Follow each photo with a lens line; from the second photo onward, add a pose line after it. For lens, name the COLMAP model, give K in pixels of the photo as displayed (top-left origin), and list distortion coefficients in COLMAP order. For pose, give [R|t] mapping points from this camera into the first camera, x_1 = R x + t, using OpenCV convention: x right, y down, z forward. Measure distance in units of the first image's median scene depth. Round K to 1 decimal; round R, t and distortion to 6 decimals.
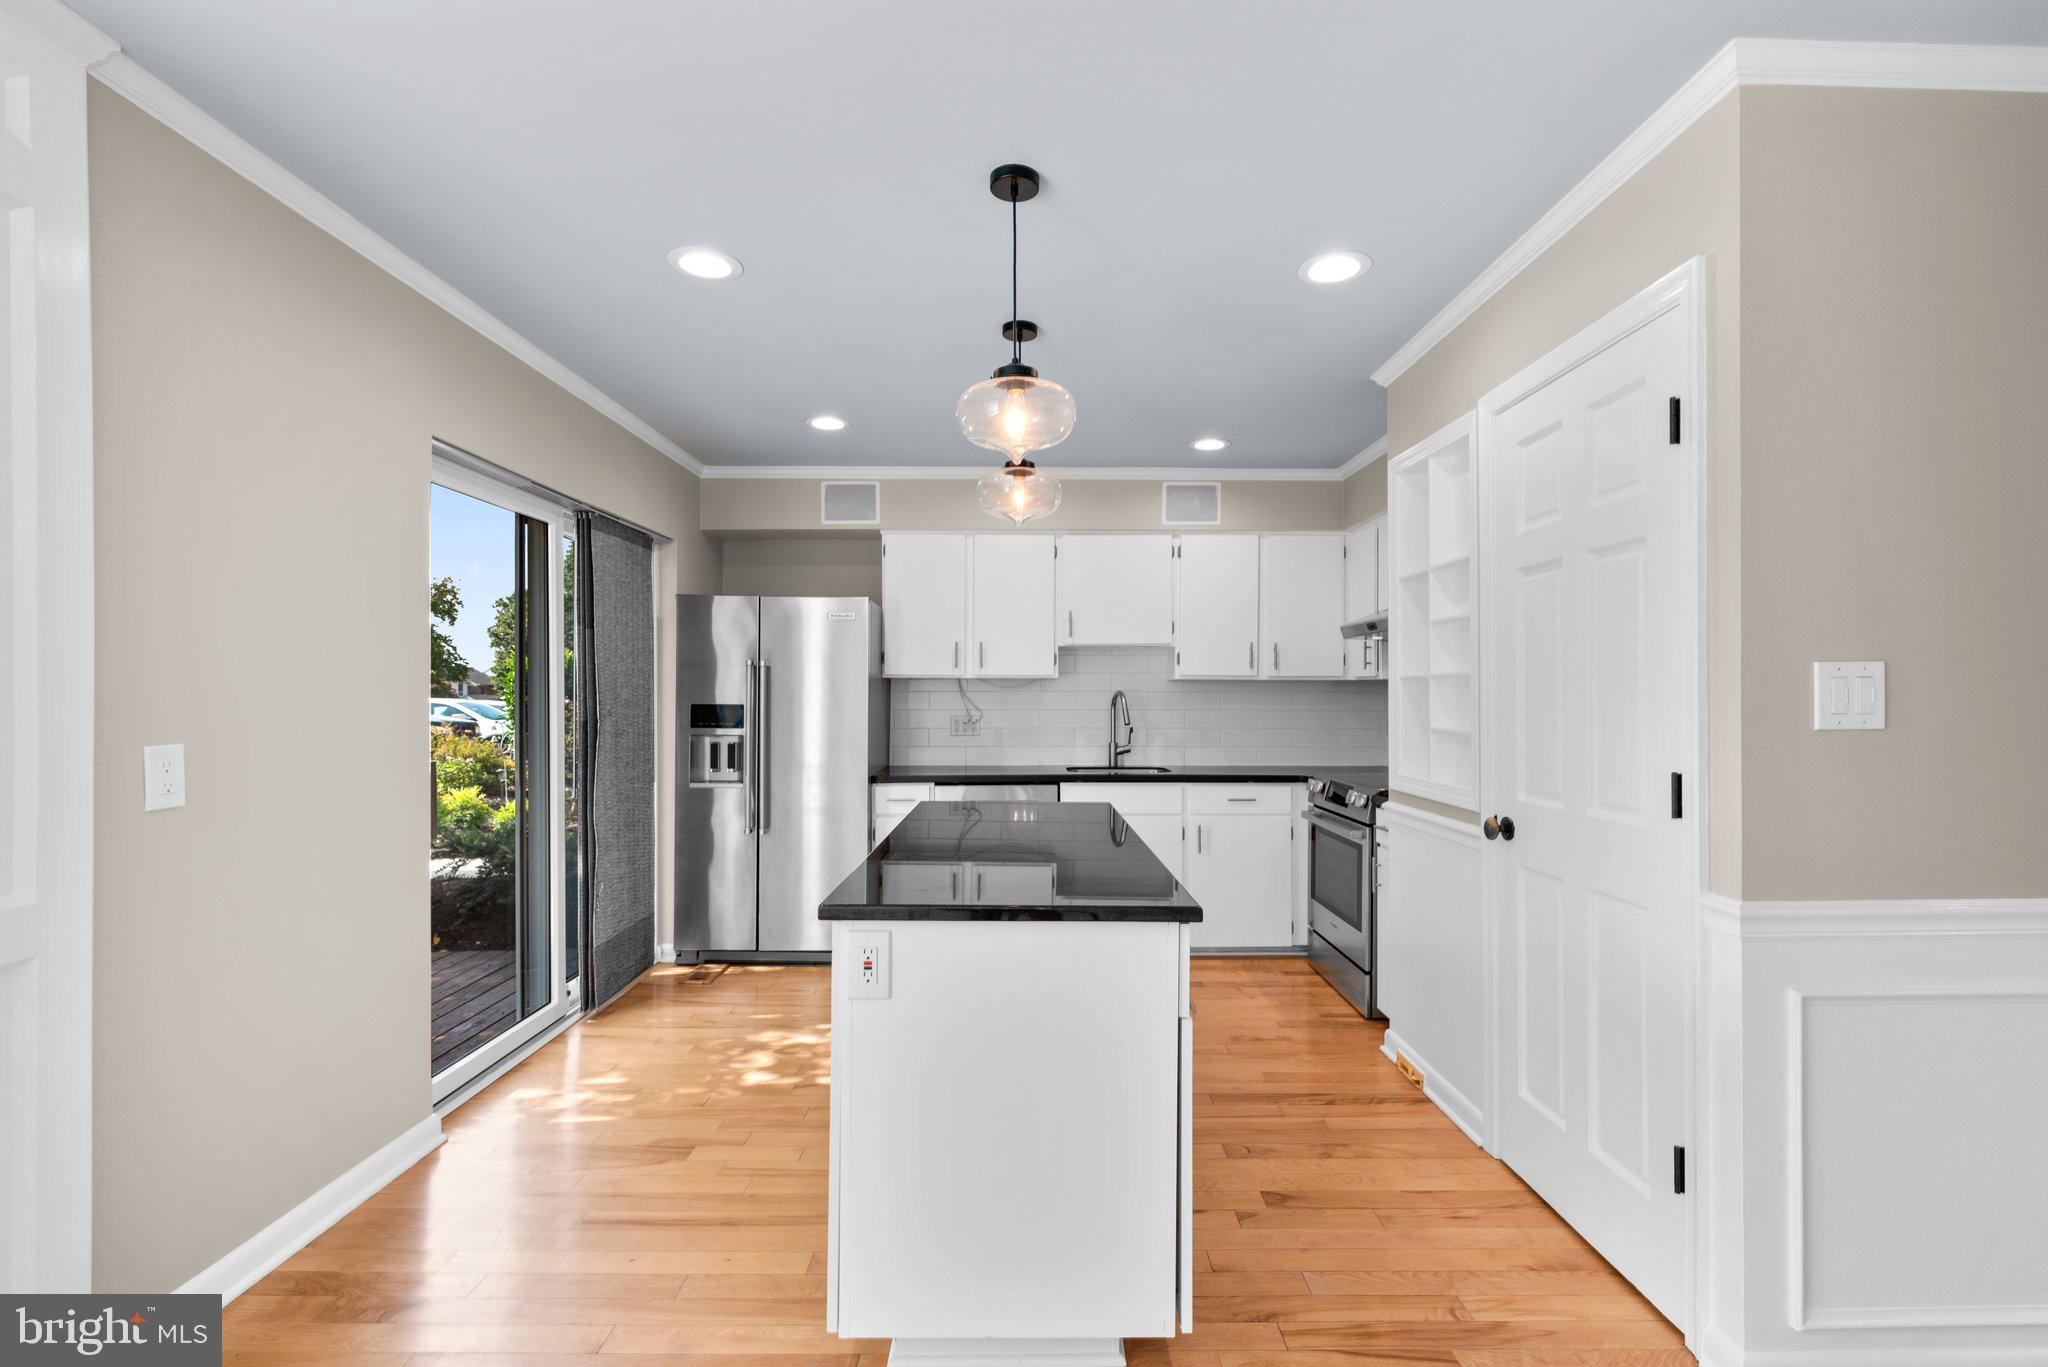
lens RADIAL K [[916.1, 0, 1040.3], [0, 916.1, 691.0], [0, 0, 1]] dist [0.004328, -0.001027]
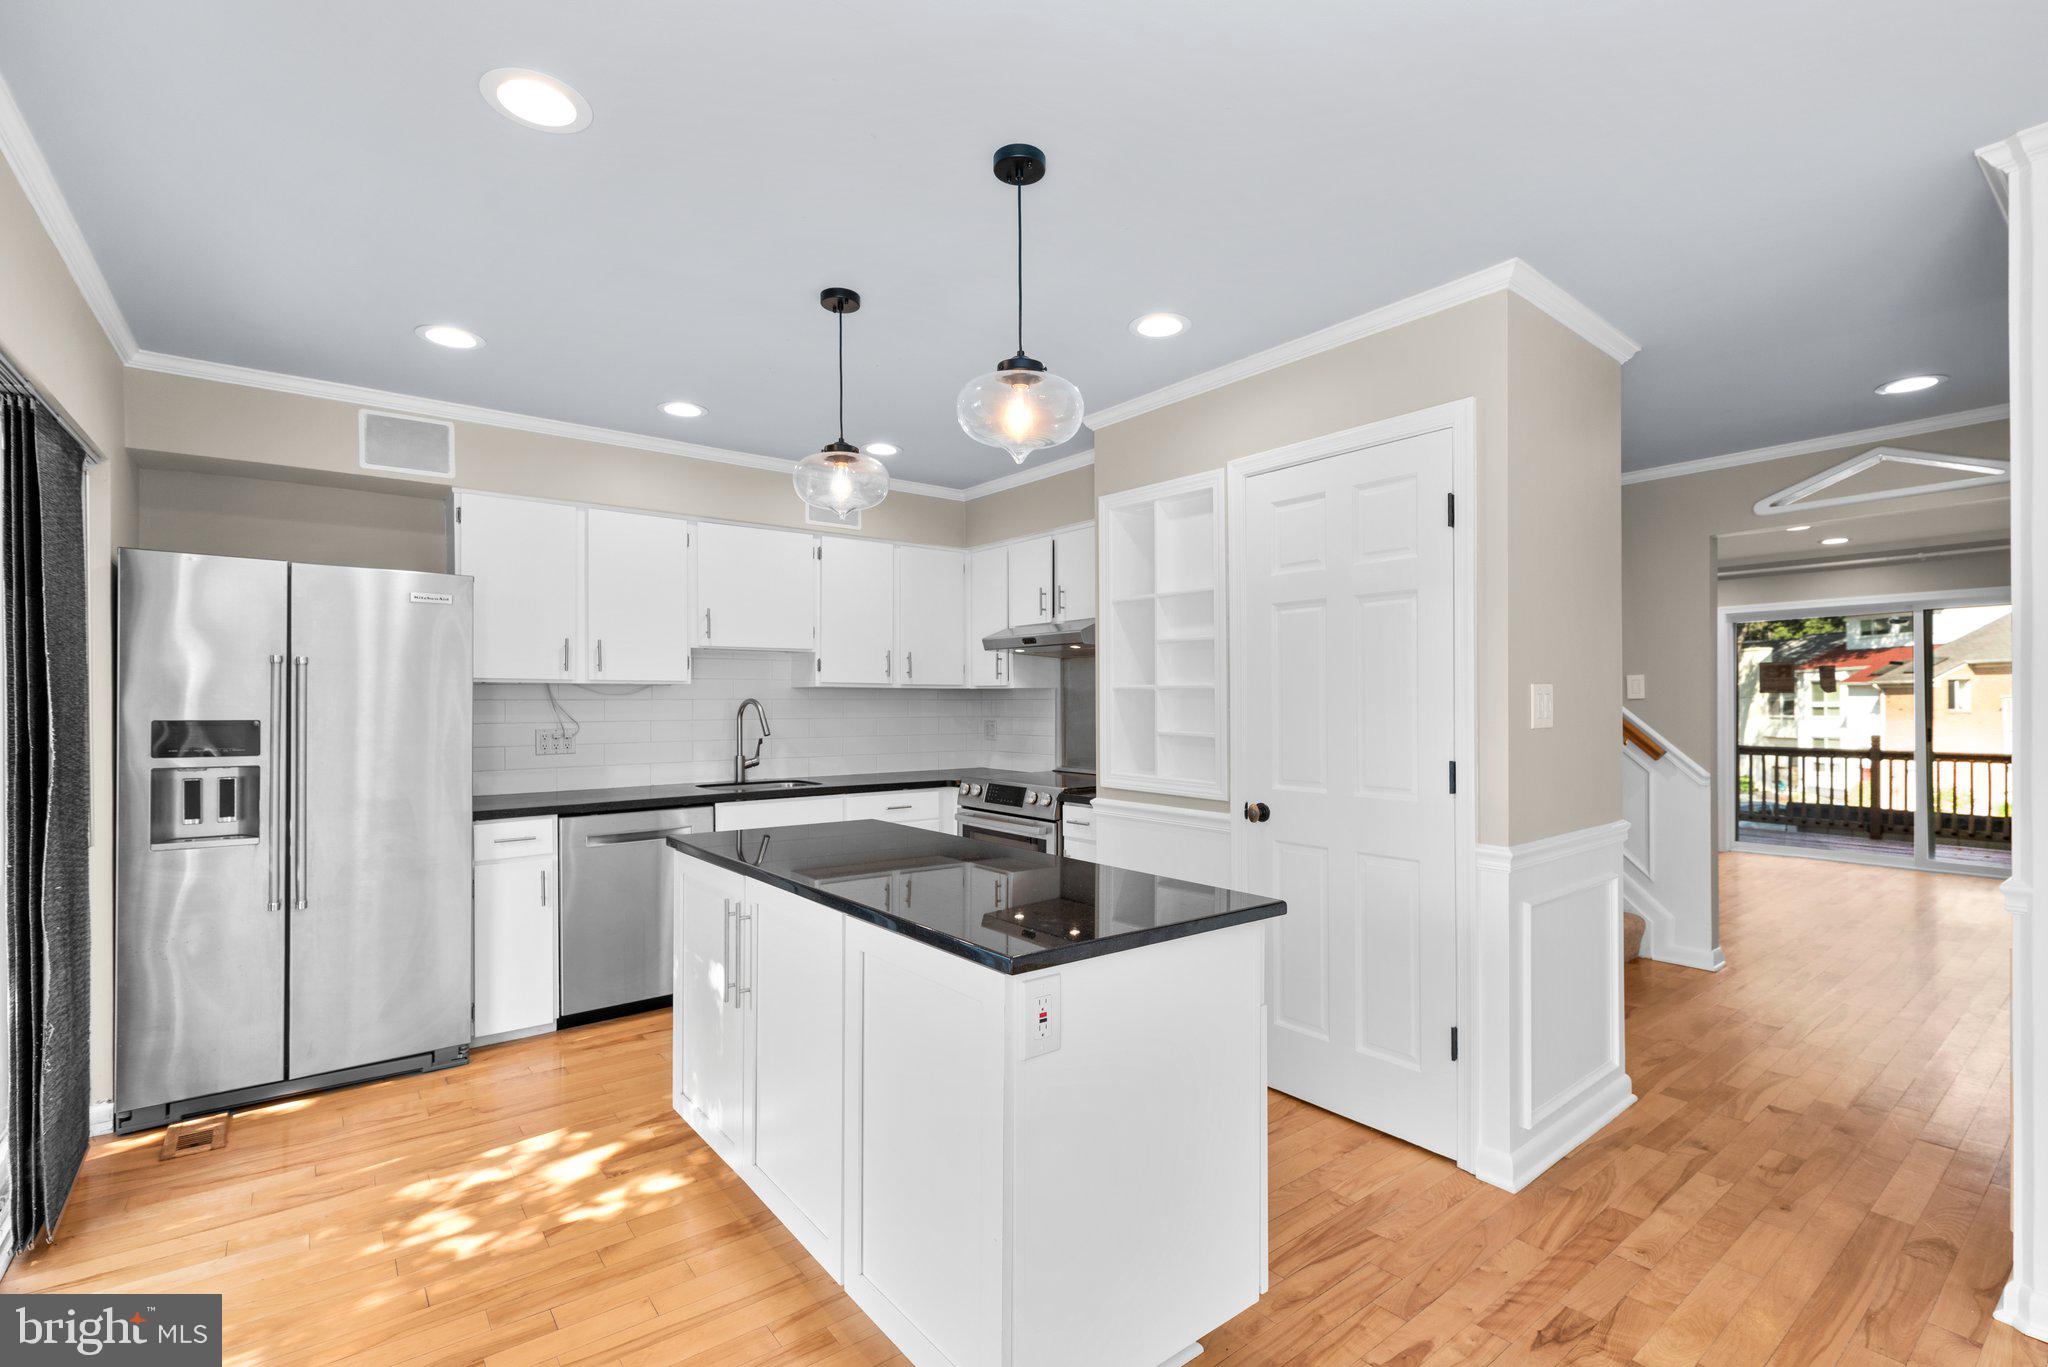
lens RADIAL K [[916.1, 0, 1034.7], [0, 916.1, 693.5], [0, 0, 1]] dist [0.004328, -0.001027]
pose [[0.793650, 0.002439, 0.608369, -0.279134], [-0.001483, 0.999997, -0.002075, -0.004279], [-0.608372, 0.000744, 0.793651, 0.115450]]
